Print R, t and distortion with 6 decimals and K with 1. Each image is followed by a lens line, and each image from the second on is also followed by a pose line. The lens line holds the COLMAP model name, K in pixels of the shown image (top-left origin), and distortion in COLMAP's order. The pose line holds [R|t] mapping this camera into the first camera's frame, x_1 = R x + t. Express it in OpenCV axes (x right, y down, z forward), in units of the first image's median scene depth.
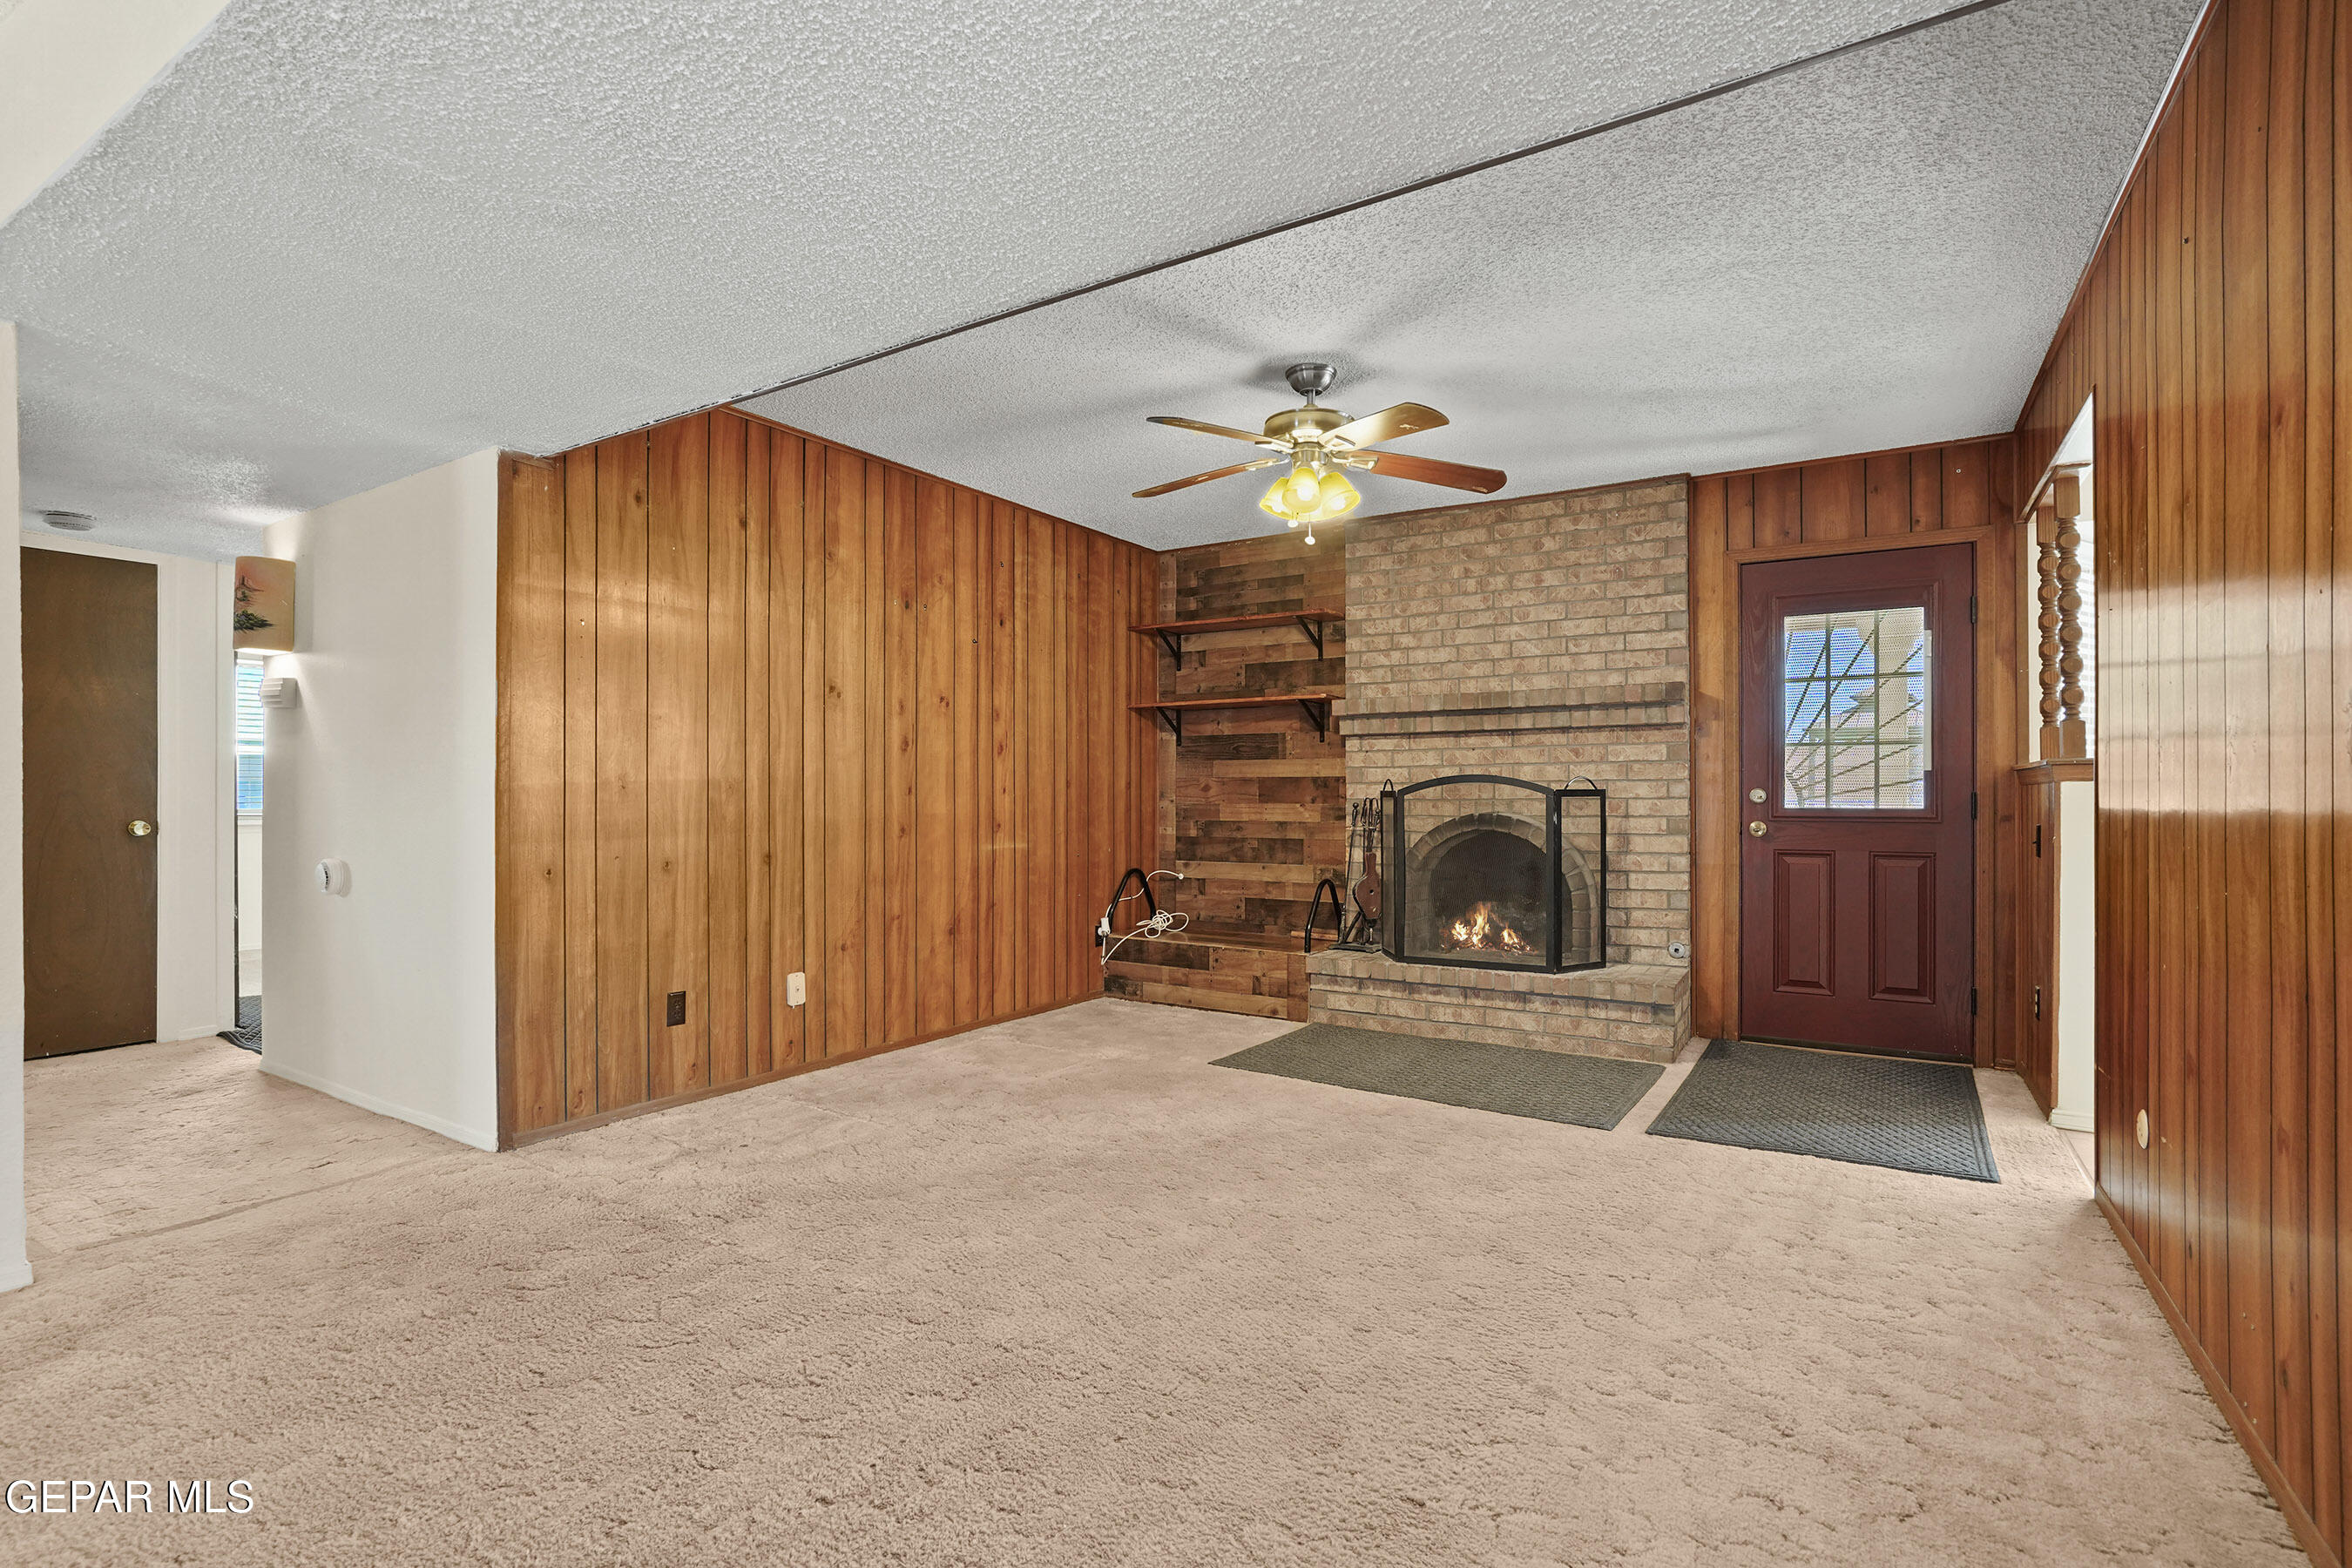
lens RADIAL K [[1102.2, 0, 1174.5], [0, 1102.2, 788.0], [0, 0, 1]] dist [-0.053790, 0.018773]
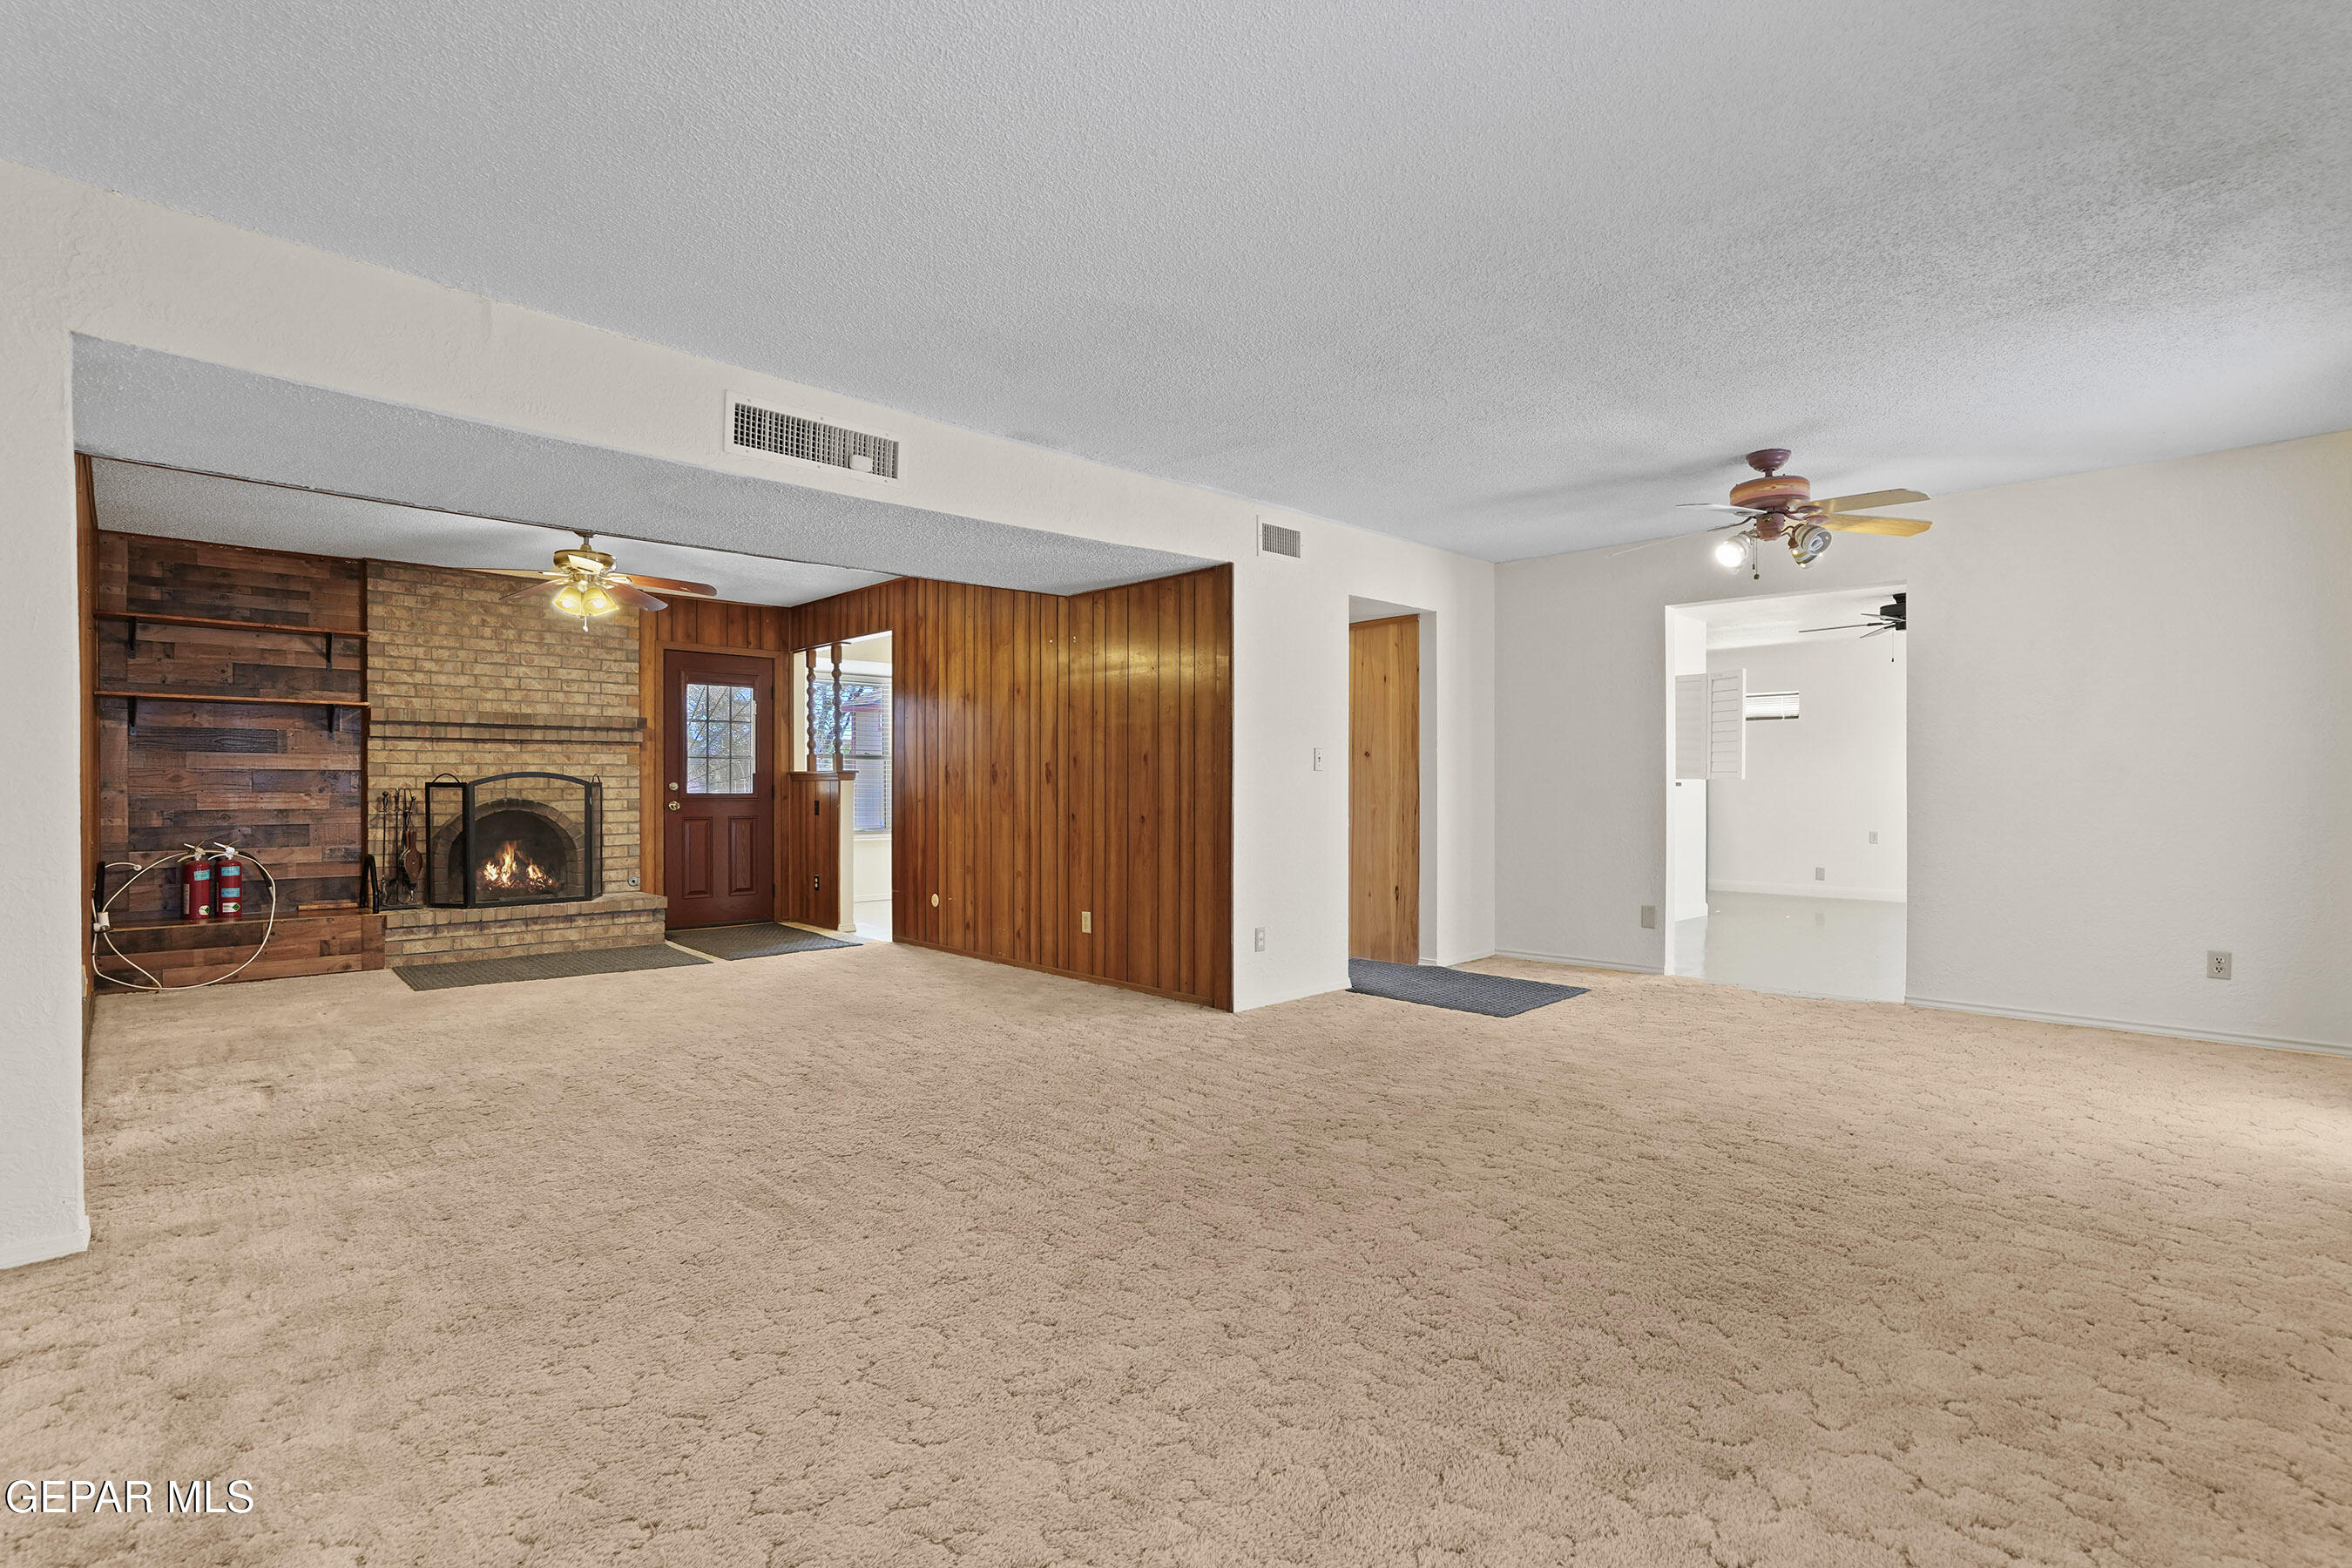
lens RADIAL K [[1109.3, 0, 1133.0], [0, 1109.3, 786.6], [0, 0, 1]] dist [0.001196, 0.000141]
pose [[0.266072, 0.000627, 0.963953, -0.853656], [-0.006901, 0.999975, 0.001254, 0.000052], [-0.963929, -0.006986, 0.266070, -0.146329]]
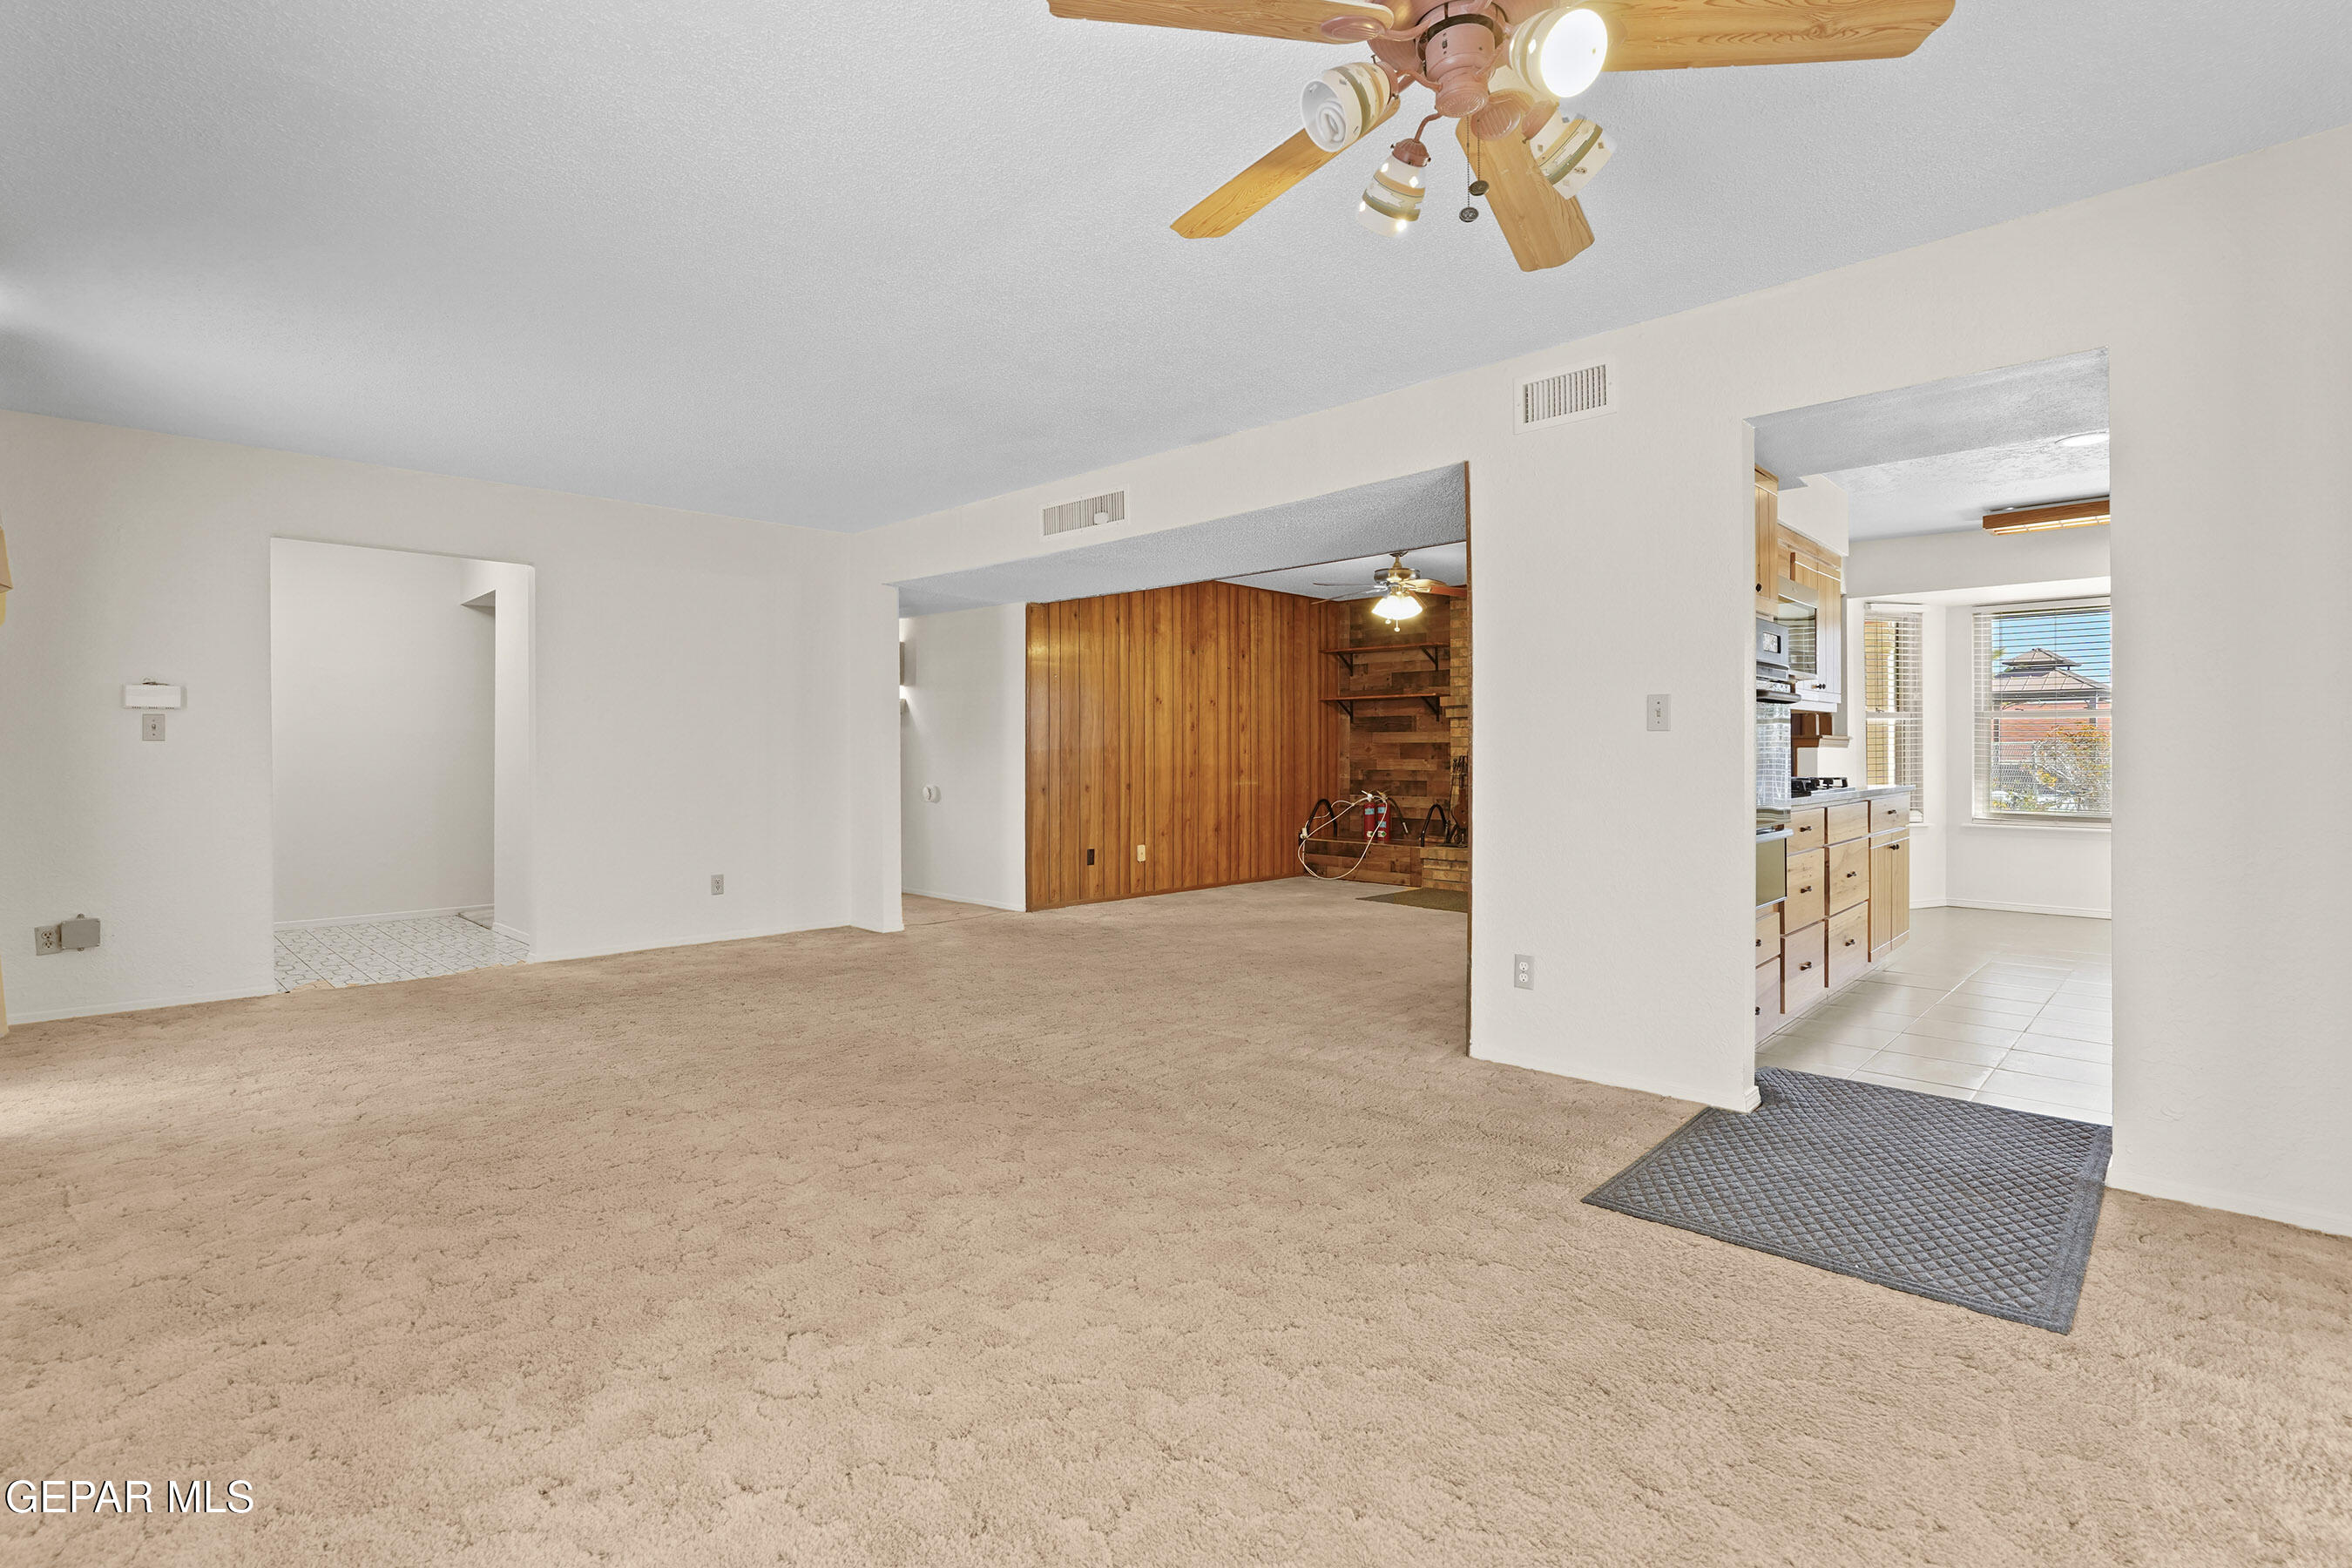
lens RADIAL K [[1106.4, 0, 1174.3], [0, 1106.4, 746.8], [0, 0, 1]] dist [0.000452, 0.000022]
pose [[0.979155, -0.001642, -0.203110, 0.093570], [0.001999, 0.999997, 0.001553, -0.008219], [0.203107, -0.001927, 0.979155, -0.750968]]
